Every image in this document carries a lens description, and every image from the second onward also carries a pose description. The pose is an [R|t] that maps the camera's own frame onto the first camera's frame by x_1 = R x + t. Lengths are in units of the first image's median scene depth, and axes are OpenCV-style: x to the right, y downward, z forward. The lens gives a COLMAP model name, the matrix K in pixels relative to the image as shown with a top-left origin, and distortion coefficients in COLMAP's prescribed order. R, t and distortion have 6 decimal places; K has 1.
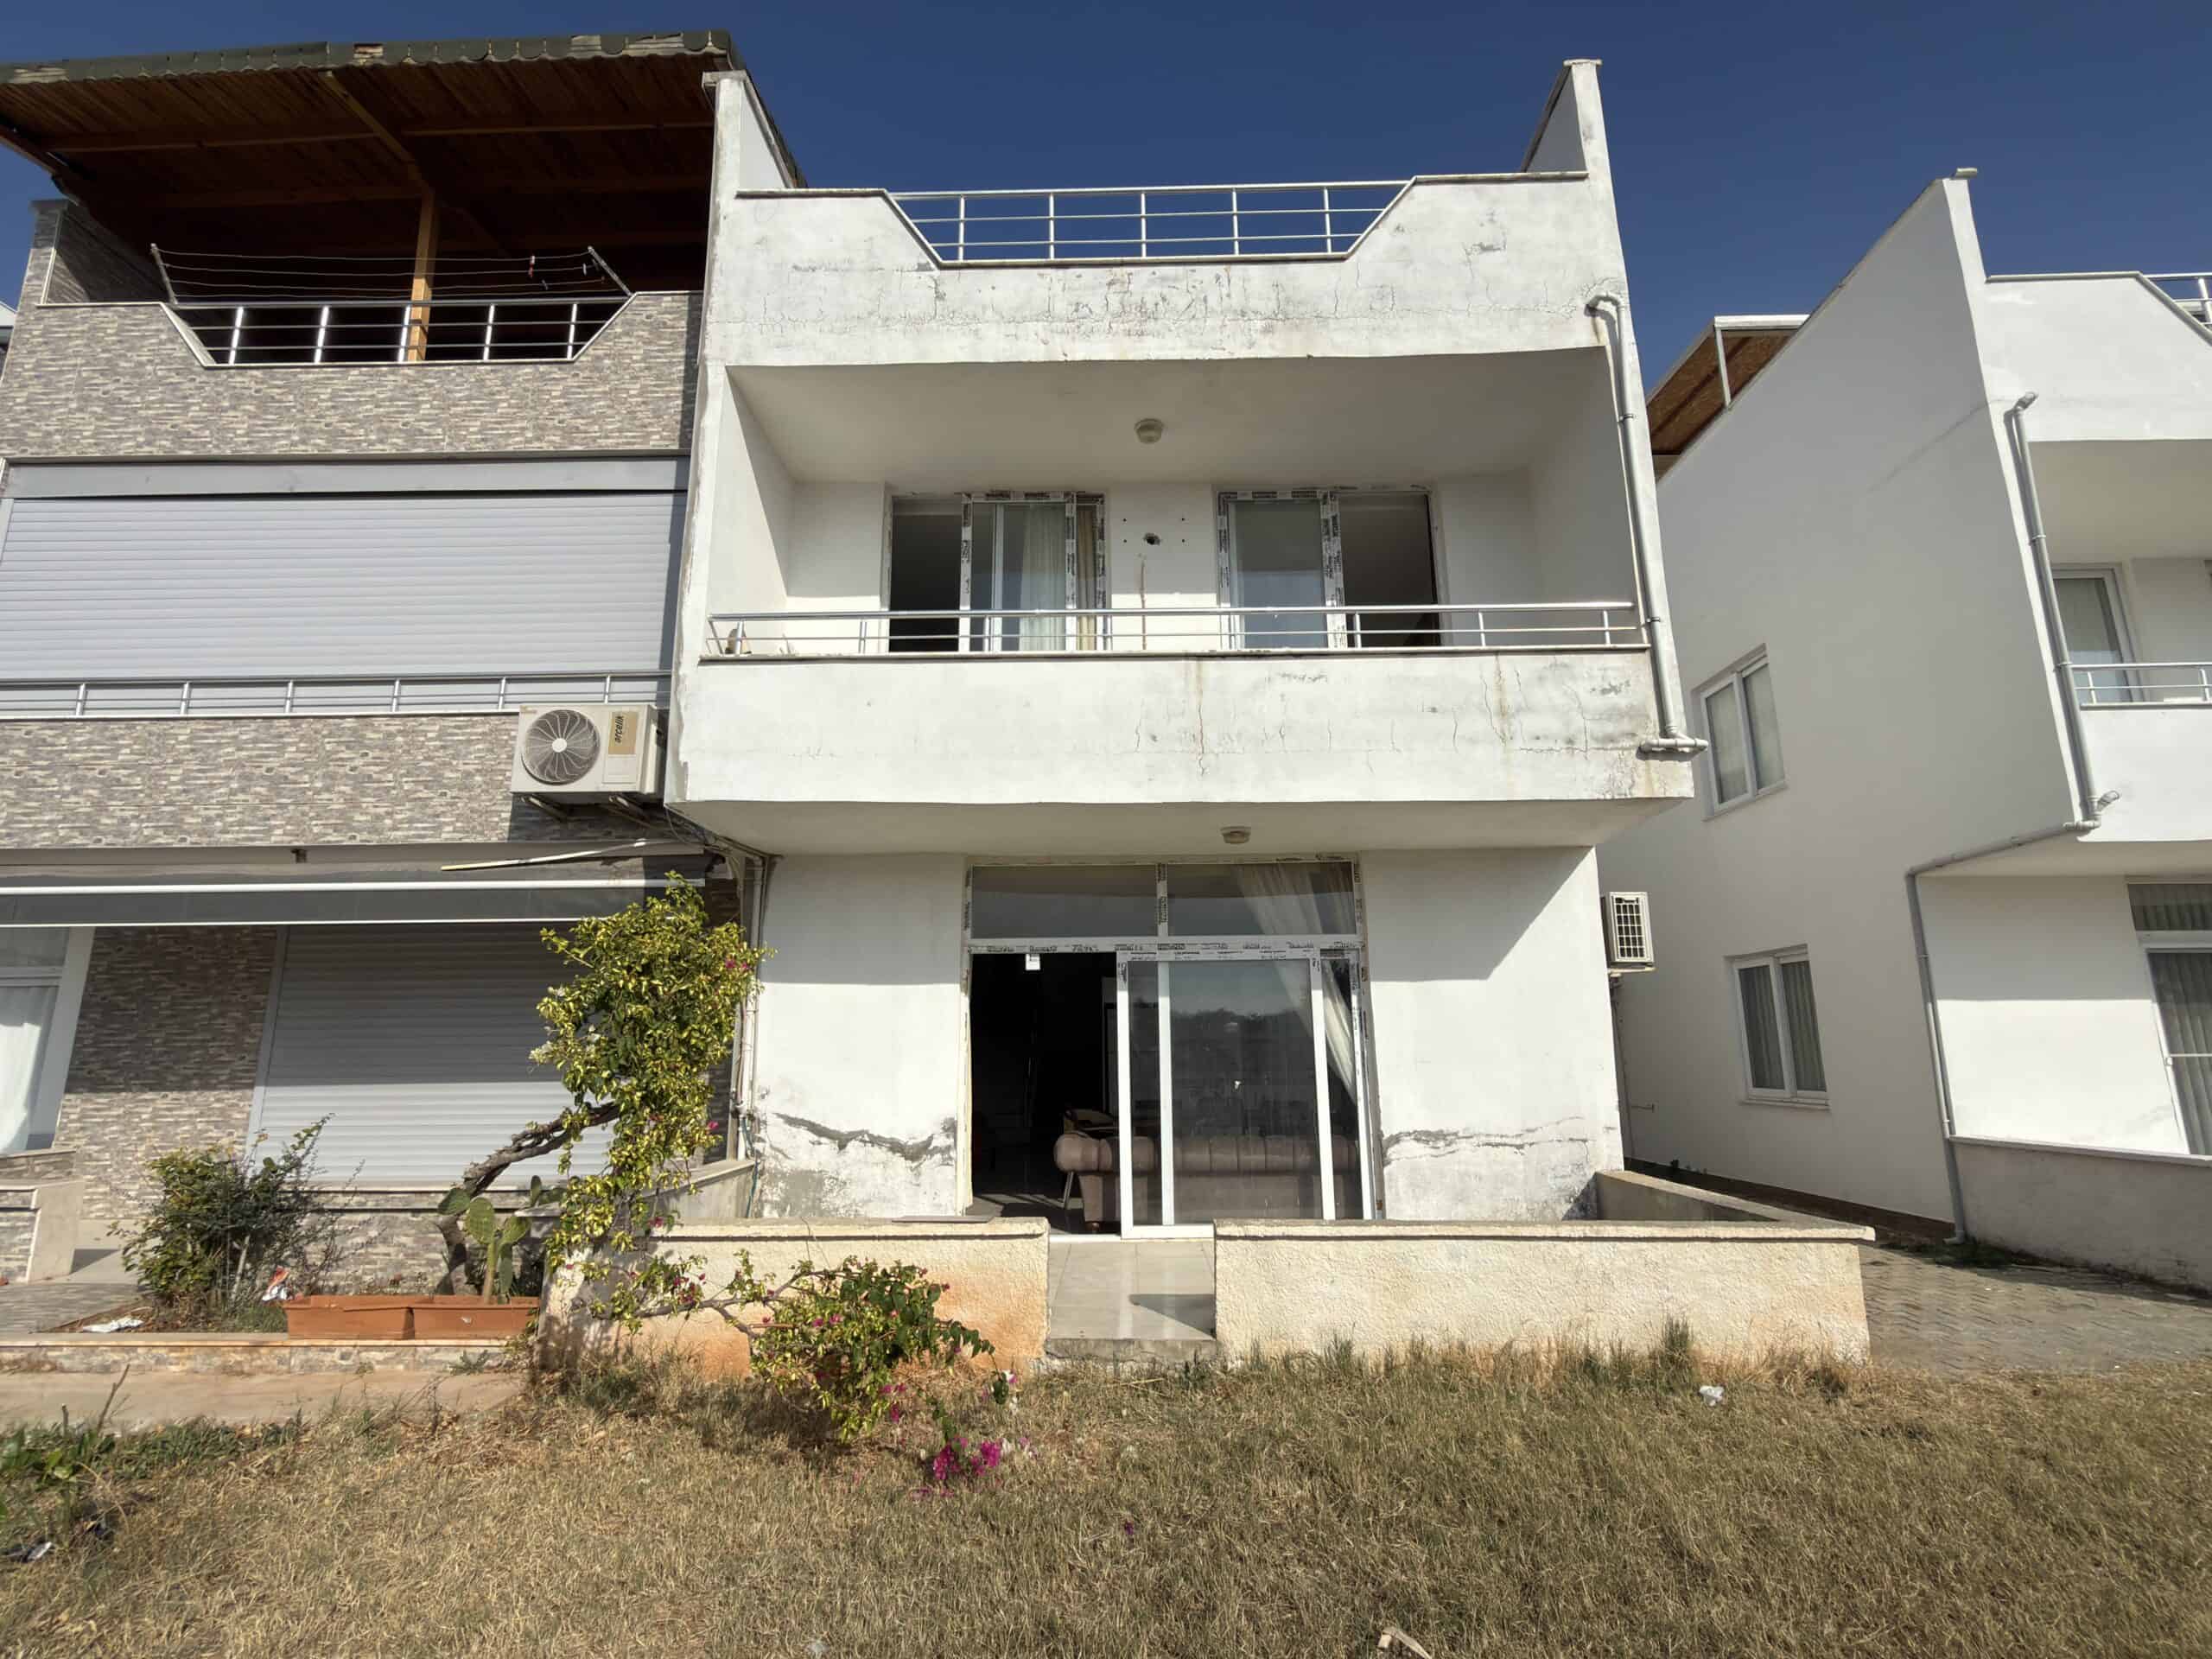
lens RADIAL K [[1055.0, 0, 1106.6], [0, 1055.0, 831.0], [0, 0, 1]] dist [0.000621, -0.000186]
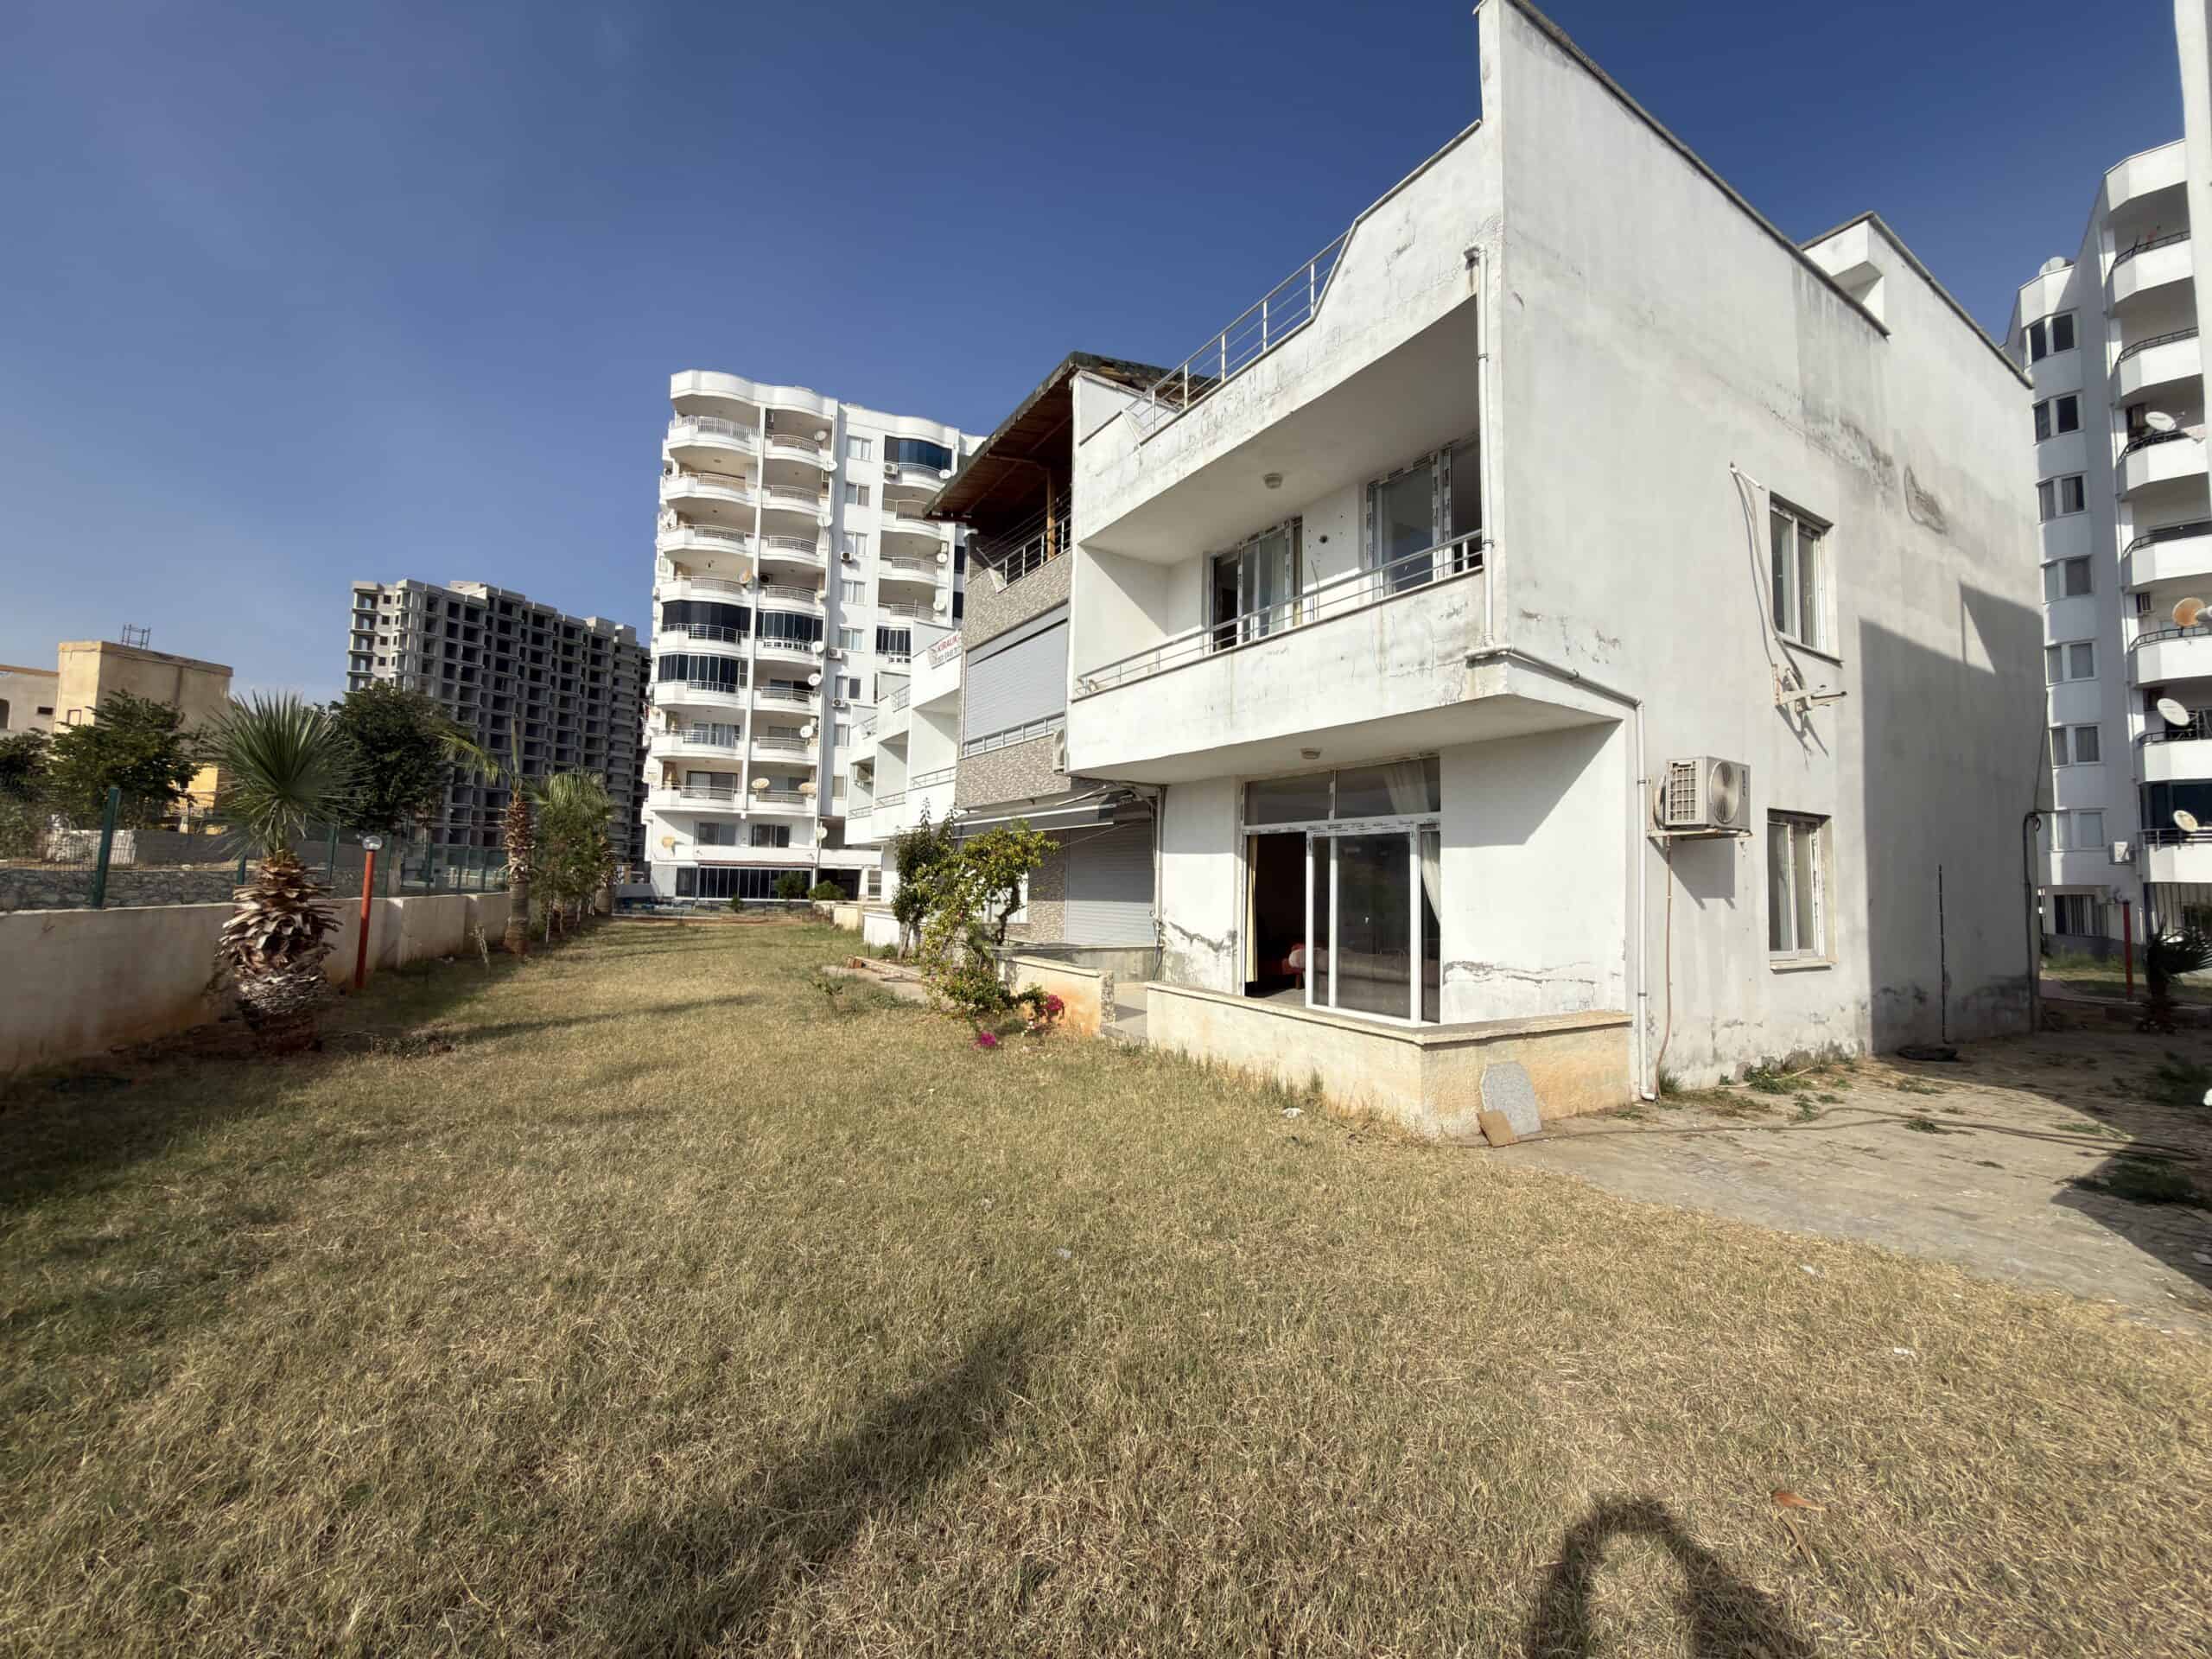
lens RADIAL K [[878.9, 0, 1105.4], [0, 878.9, 826.3], [0, 0, 1]] dist [0.000166, -0.000302]
pose [[0.551971, -0.036466, -0.833065, 0.947211], [0.145408, 0.987946, 0.053099, -0.002407], [0.821087, -0.150443, 0.550620, 0.063428]]
